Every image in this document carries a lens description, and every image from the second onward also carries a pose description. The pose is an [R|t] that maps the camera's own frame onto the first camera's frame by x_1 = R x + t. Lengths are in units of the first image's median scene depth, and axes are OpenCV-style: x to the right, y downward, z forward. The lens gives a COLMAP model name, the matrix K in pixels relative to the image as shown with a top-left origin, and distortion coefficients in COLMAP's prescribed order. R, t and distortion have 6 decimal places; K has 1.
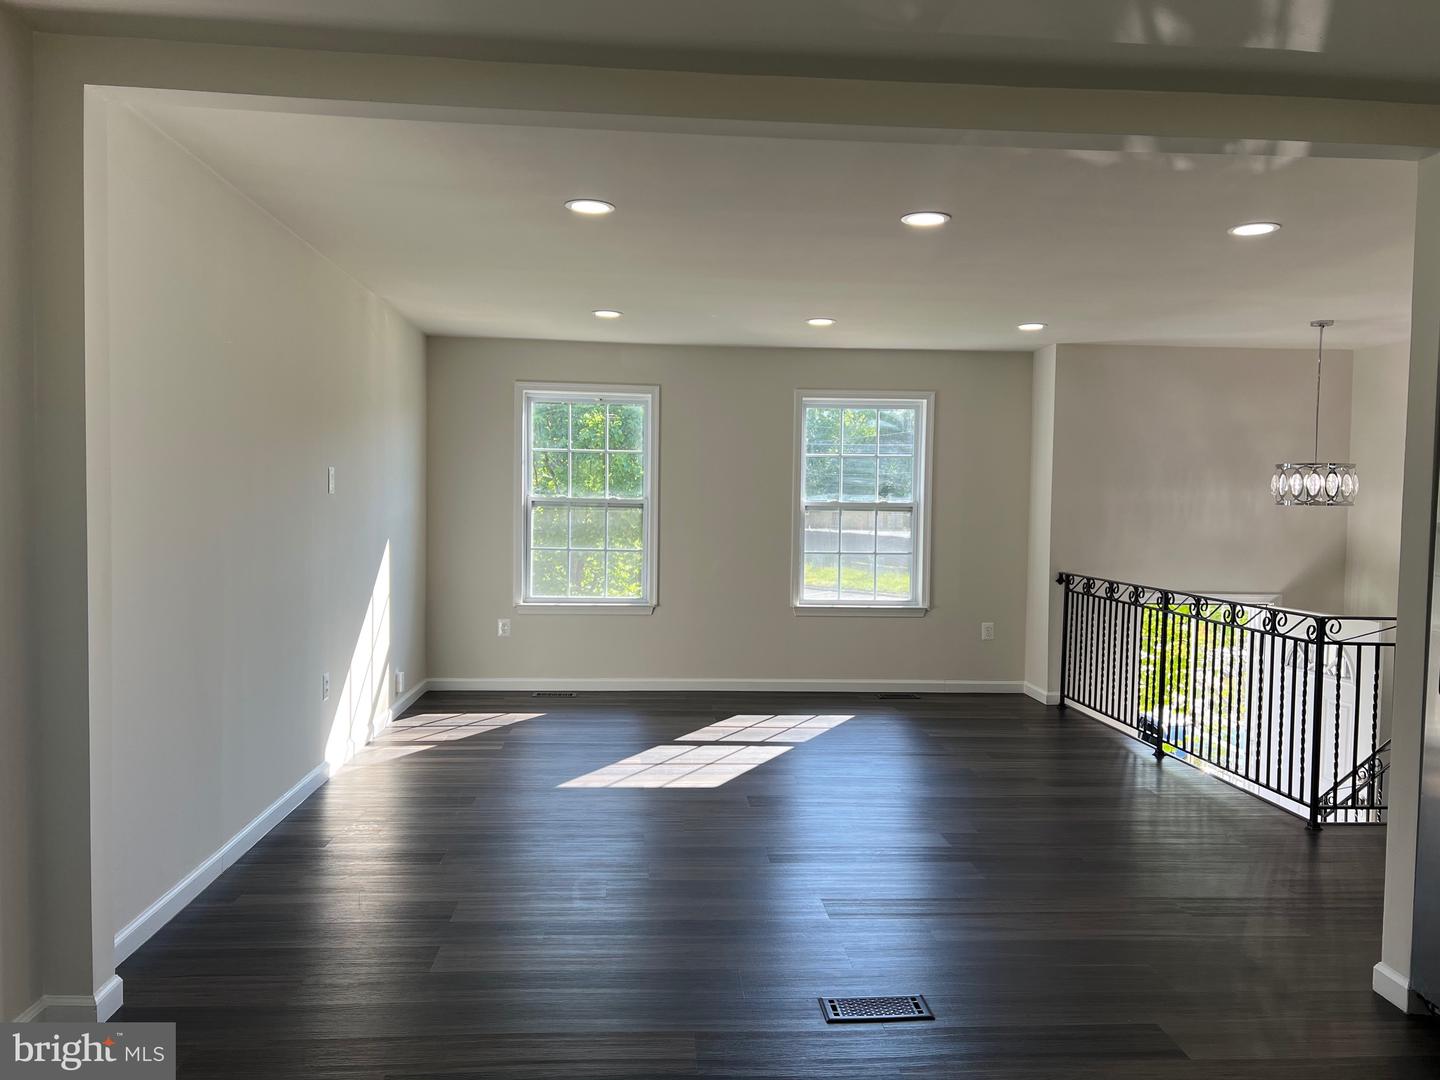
lens RADIAL K [[1068.4, 0, 713.6], [0, 1068.4, 533.8], [0, 0, 1]] dist [0.067631, -0.083627]
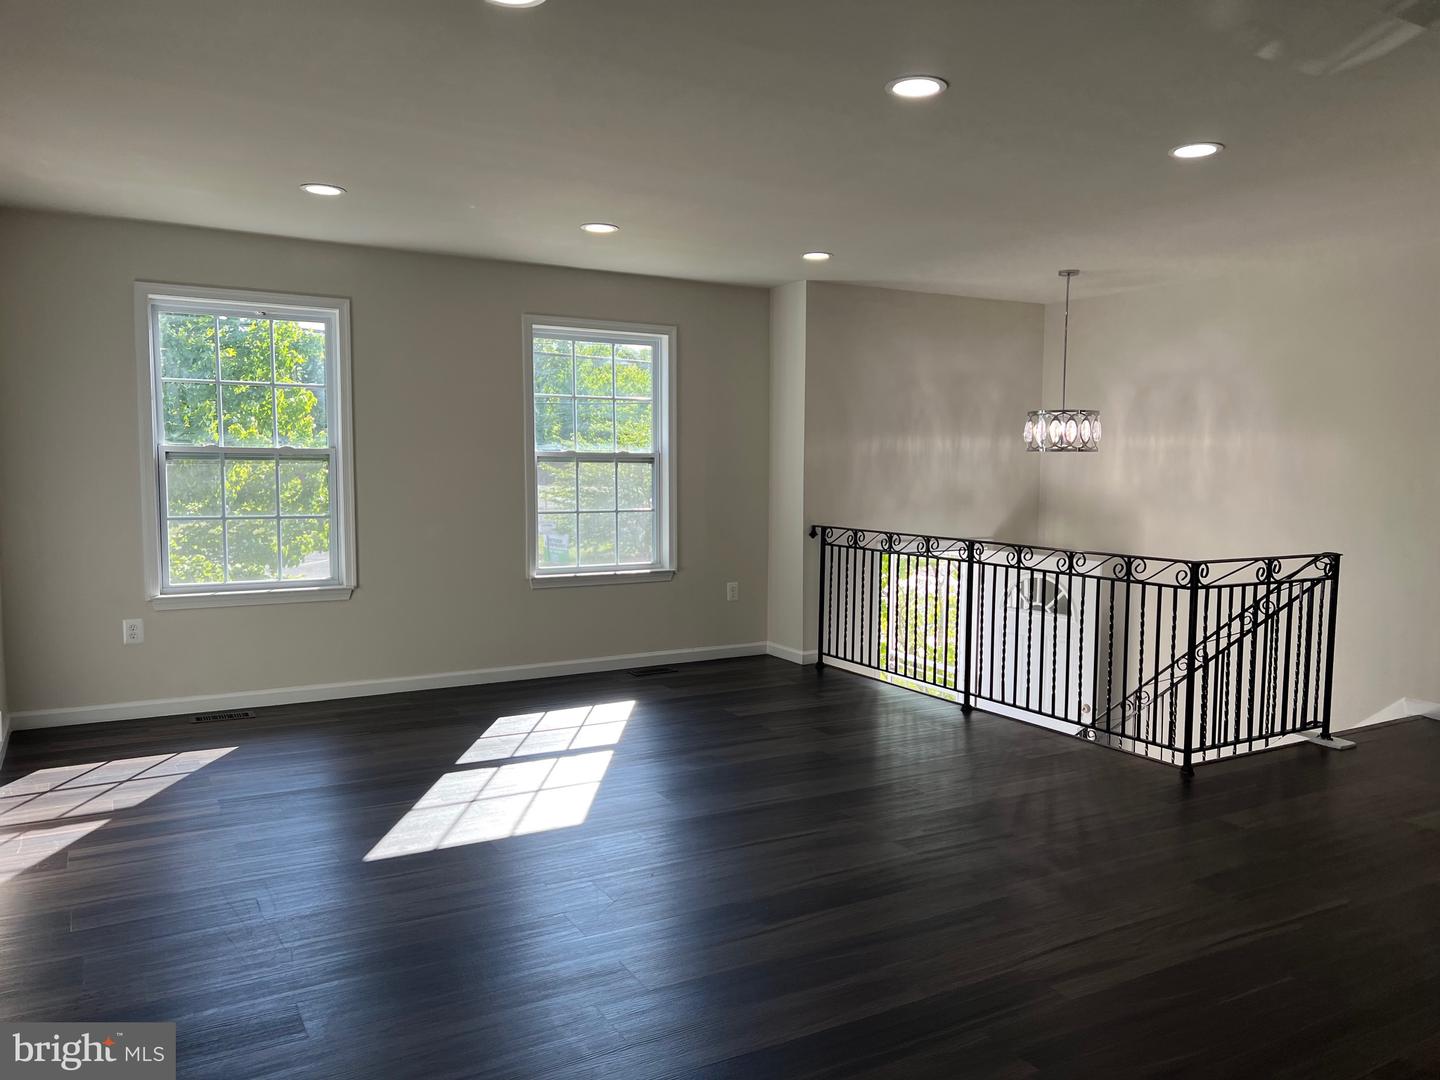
lens RADIAL K [[1068.4, 0, 722.8], [0, 1068.4, 548.6], [0, 0, 1]] dist [0.067631, -0.083627]
pose [[0.892855, -0.046349, 0.447953, -0.170477], [0.020459, 0.997837, 0.062465, -0.004058], [-0.449880, -0.046607, 0.891872, 0.193006]]
